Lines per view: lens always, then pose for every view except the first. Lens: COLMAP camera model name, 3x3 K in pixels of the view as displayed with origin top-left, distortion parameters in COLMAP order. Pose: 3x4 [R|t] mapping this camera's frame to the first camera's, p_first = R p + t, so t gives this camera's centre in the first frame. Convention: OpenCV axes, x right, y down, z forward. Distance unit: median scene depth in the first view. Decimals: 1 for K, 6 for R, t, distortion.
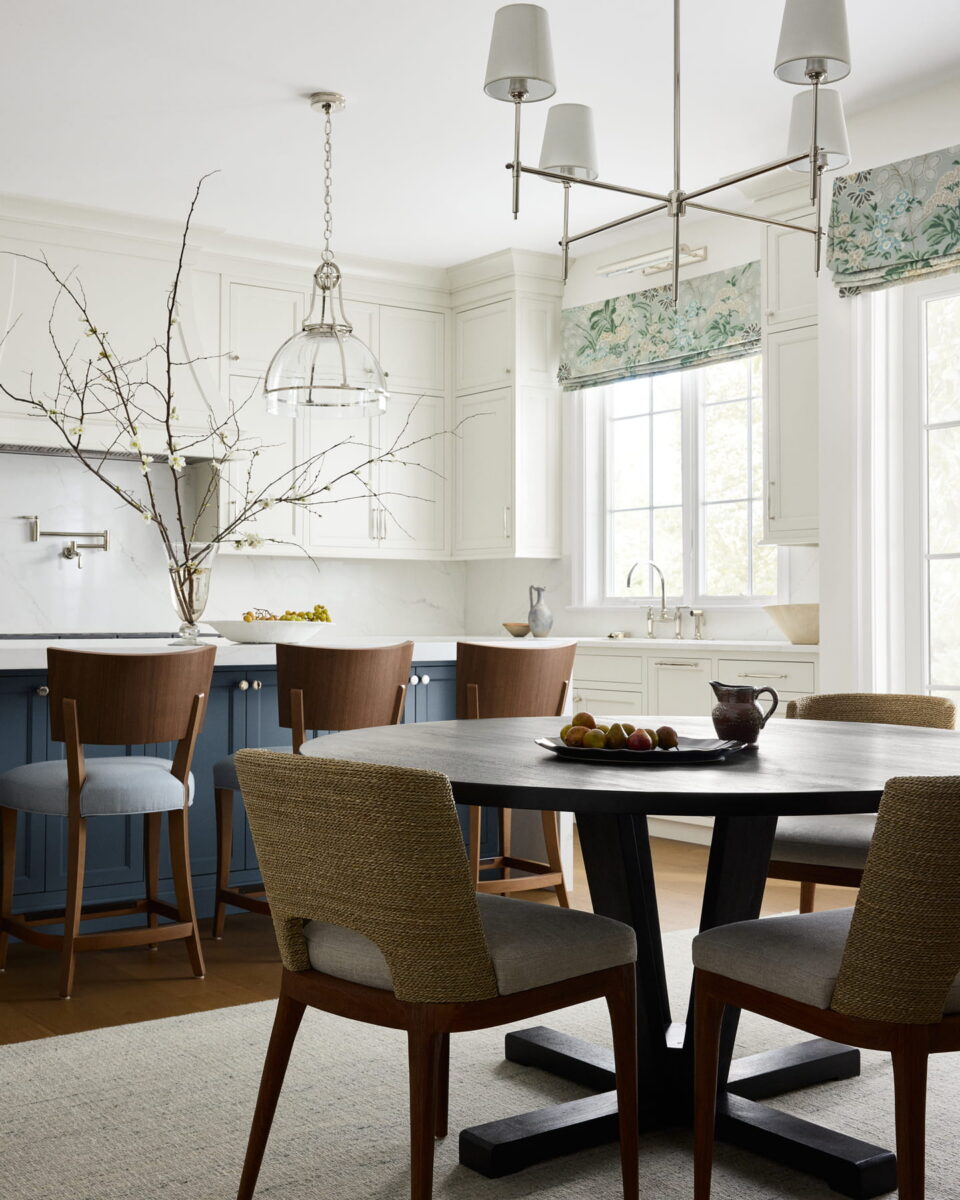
lens RADIAL K [[1465.5, 0, 484.3], [0, 1465.5, 591.4], [0, 0, 1]] dist [-0.027367, 0.000000]
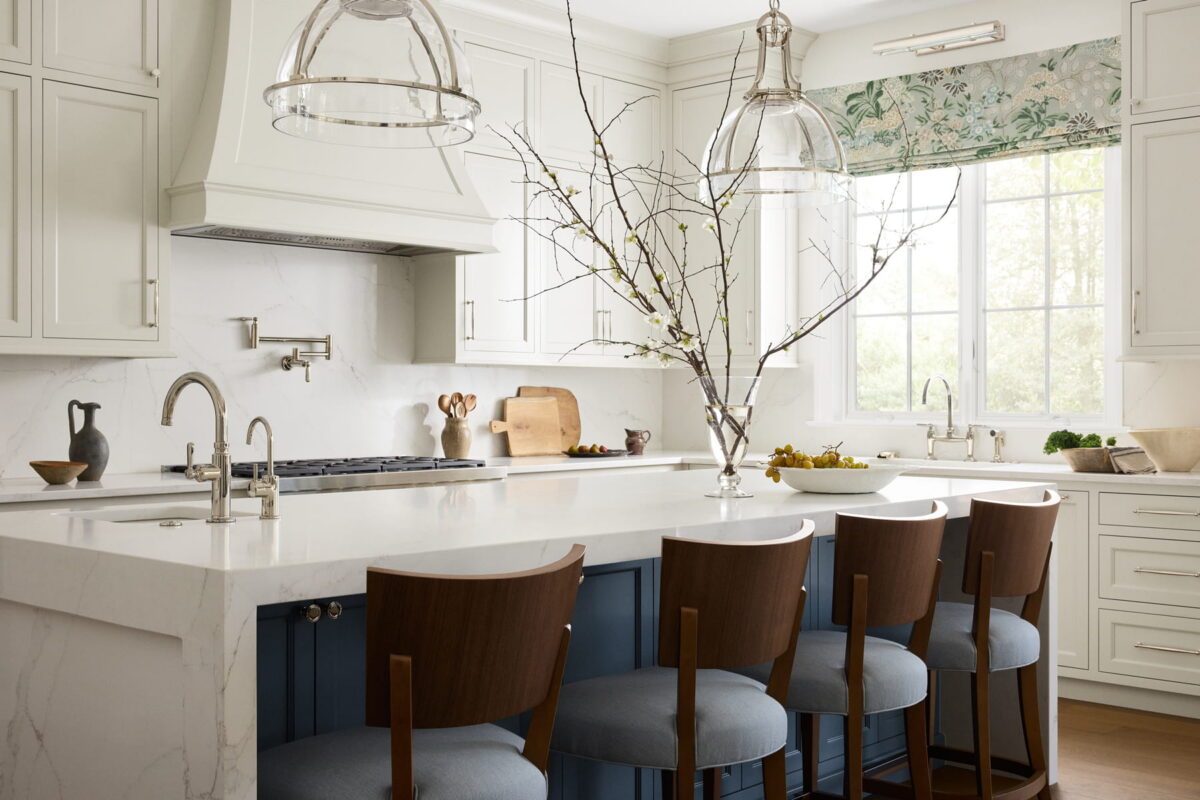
lens RADIAL K [[1400.7, 0, 601.6], [0, 1400.7, 391.3], [0, 0, 1]] dist [-0.029622, 0.000000]
pose [[0.985108, 0.002411, 0.171920, -0.236852], [-0.004555, 0.999917, 0.012081, -0.019754], [-0.171877, -0.012685, 0.985037, 0.191329]]
